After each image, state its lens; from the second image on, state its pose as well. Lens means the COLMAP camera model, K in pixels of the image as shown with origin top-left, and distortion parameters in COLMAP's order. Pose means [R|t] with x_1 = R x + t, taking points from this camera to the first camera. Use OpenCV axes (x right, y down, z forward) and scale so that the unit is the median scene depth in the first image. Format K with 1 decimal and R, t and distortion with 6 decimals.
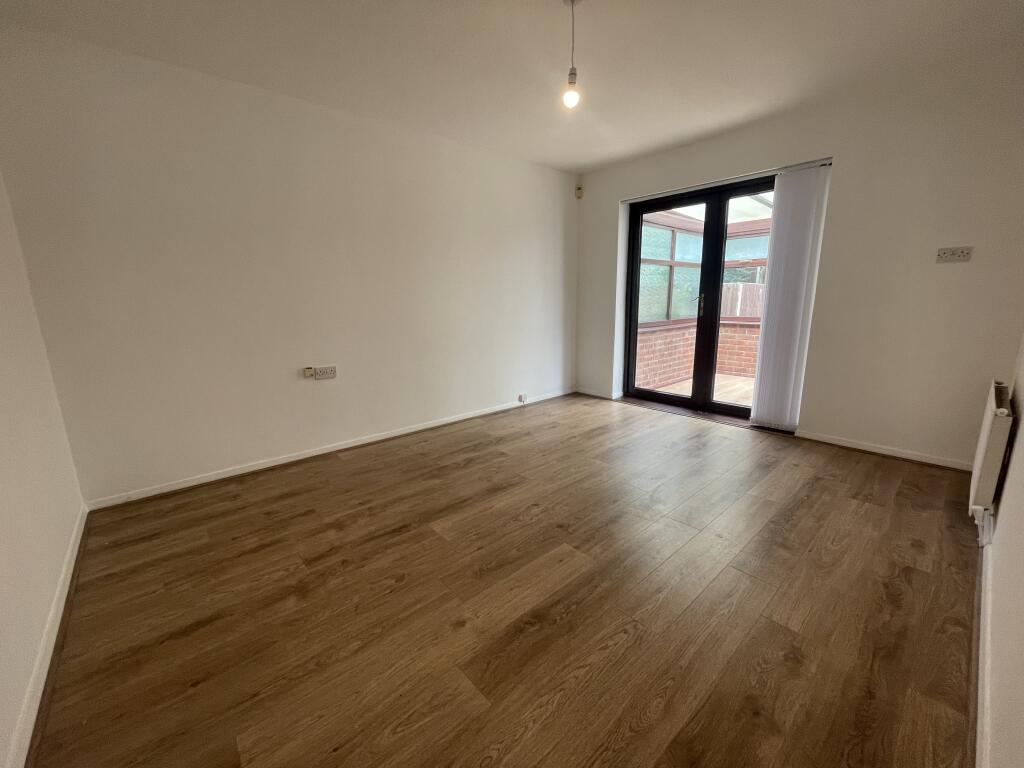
lens RADIAL K [[412.3, 0, 508.9], [0, 412.3, 387.8], [0, 0, 1]] dist [0.001633, 0.000035]
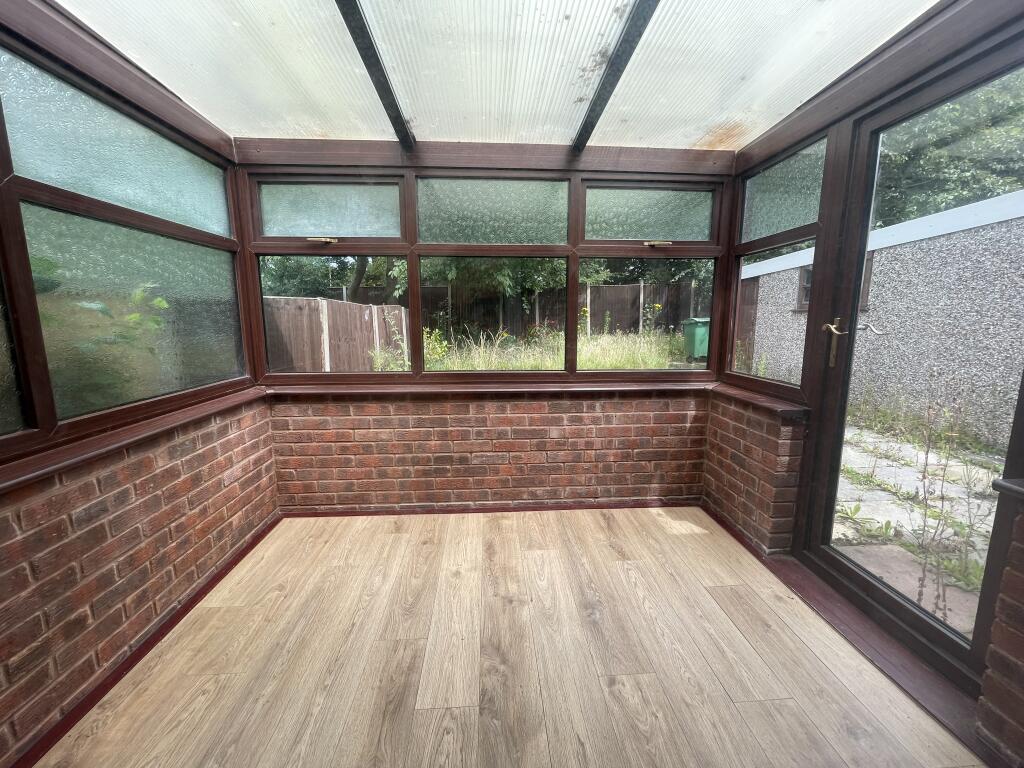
lens RADIAL K [[412.3, 0, 514.4], [0, 412.3, 384.6], [0, 0, 1]] dist [0.001633, 0.000035]
pose [[0.709527, -0.082304, 0.699855, 0.398590], [0.131852, 0.991122, -0.017117, -0.131856], [-0.692233, 0.104422, 0.714079, 0.576202]]
